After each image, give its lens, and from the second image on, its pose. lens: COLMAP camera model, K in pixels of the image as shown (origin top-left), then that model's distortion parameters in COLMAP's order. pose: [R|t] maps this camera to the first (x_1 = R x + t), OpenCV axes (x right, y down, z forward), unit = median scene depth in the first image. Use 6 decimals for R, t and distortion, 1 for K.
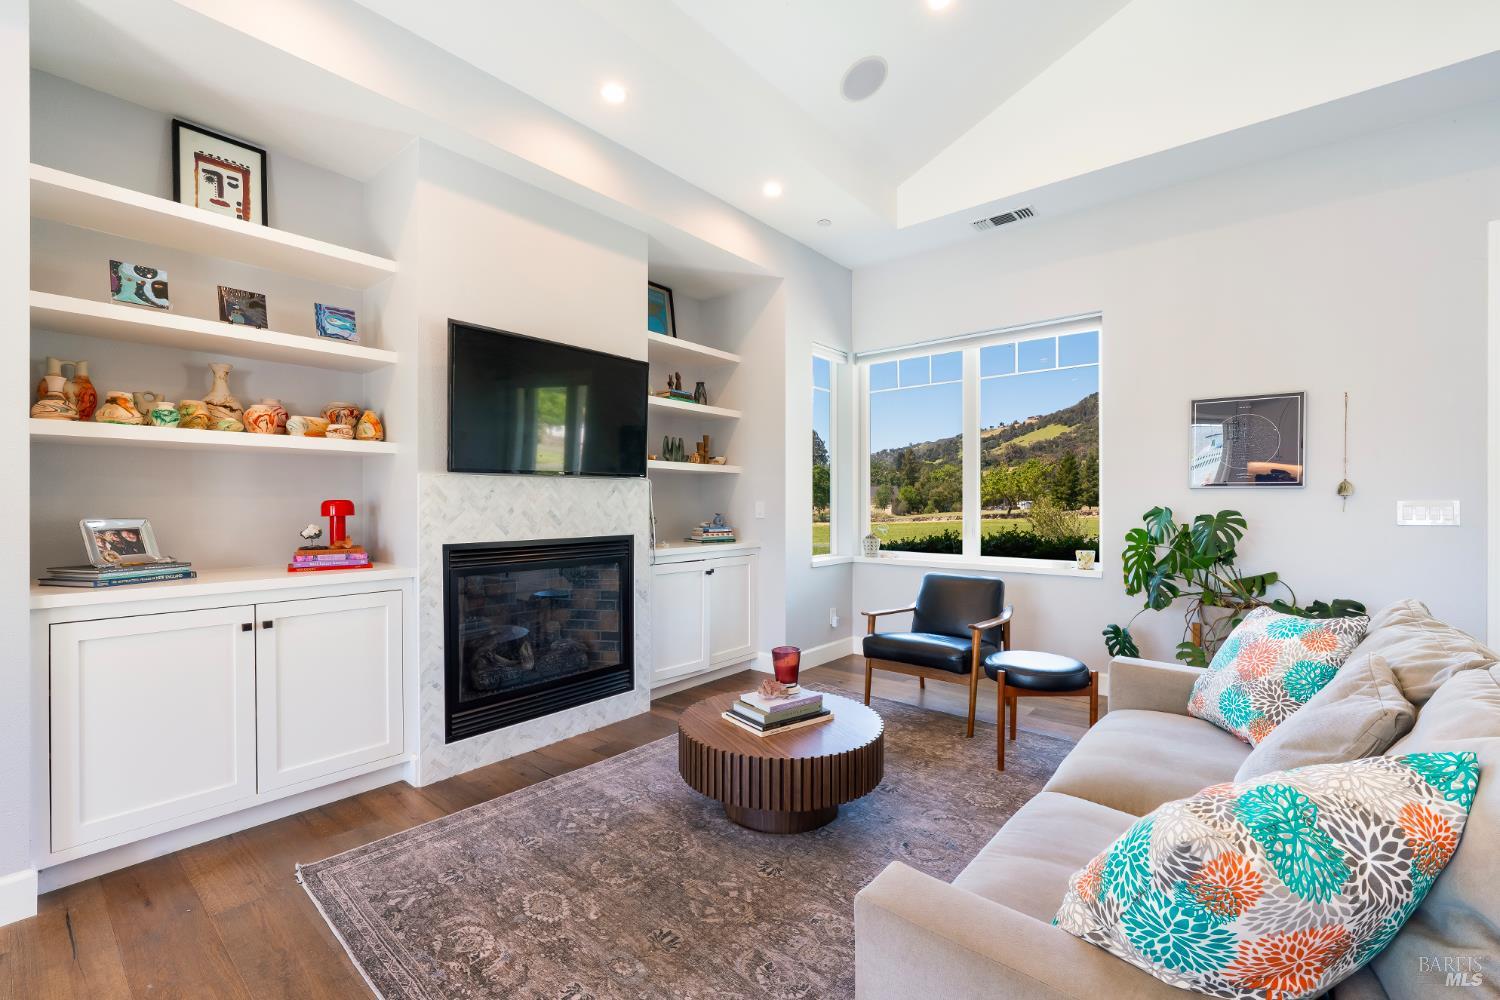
lens RADIAL K [[638.1, 0, 751.6], [0, 638.1, 502.7], [0, 0, 1]] dist [-0.014354, -0.000062]
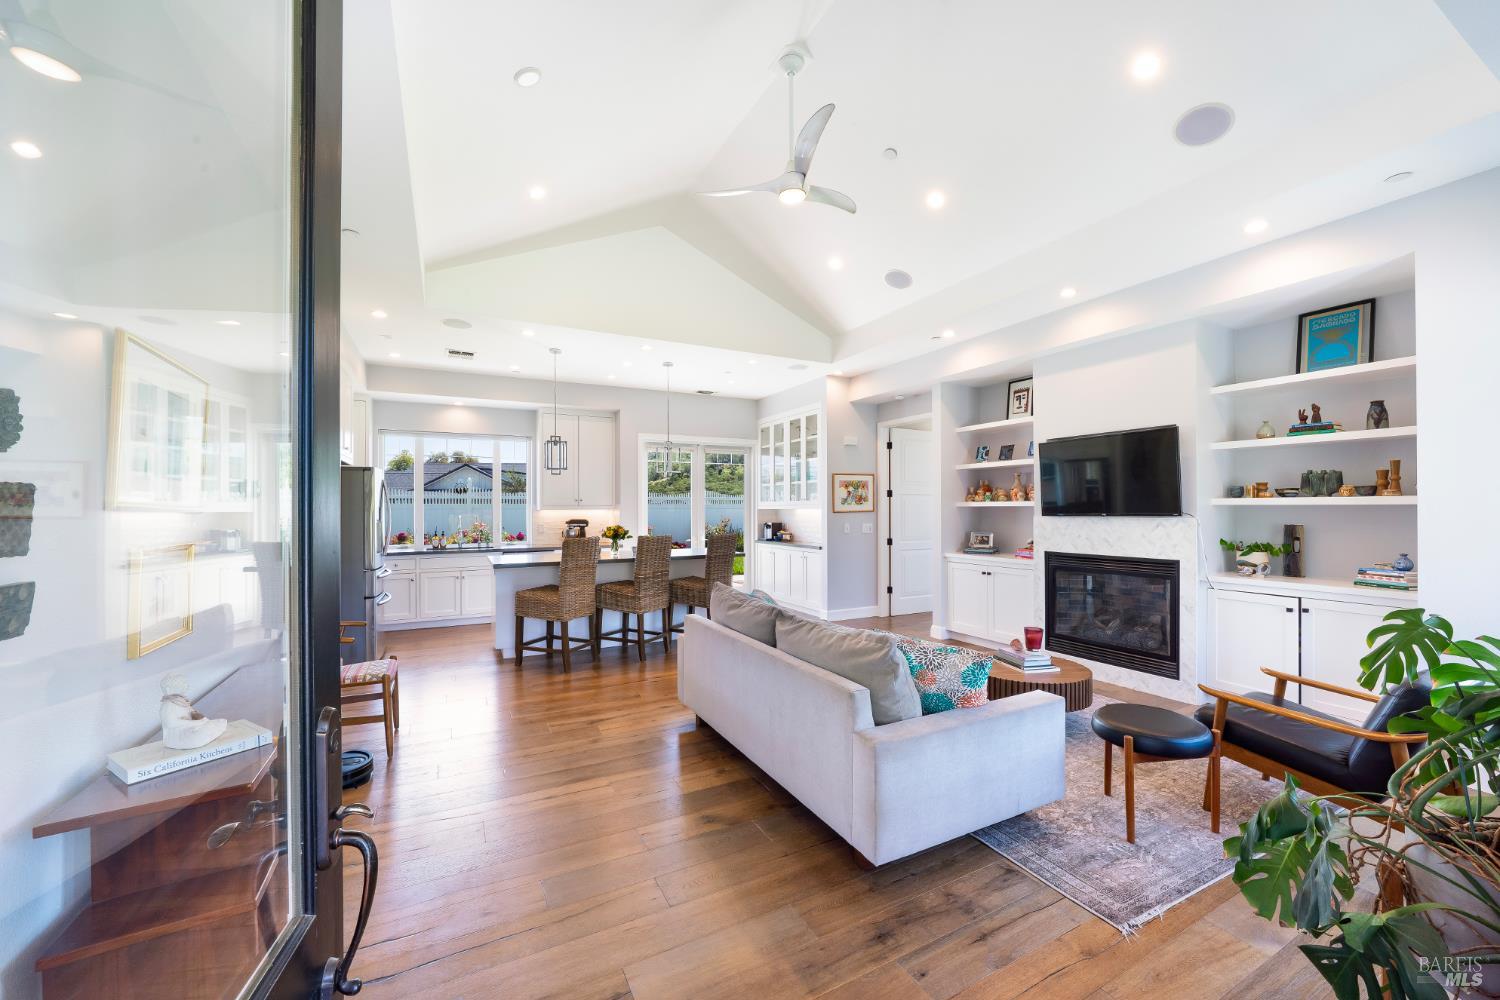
lens RADIAL K [[579.6, 0, 746.7], [0, 579.6, 504.0], [0, 0, 1]] dist [-0.007908, 0.000079]
pose [[-0.390293, -0.003602, -0.920684, 1.242842], [0.005132, 0.999968, -0.006088, -0.061826], [0.920676, -0.007101, -0.390262, 0.656808]]
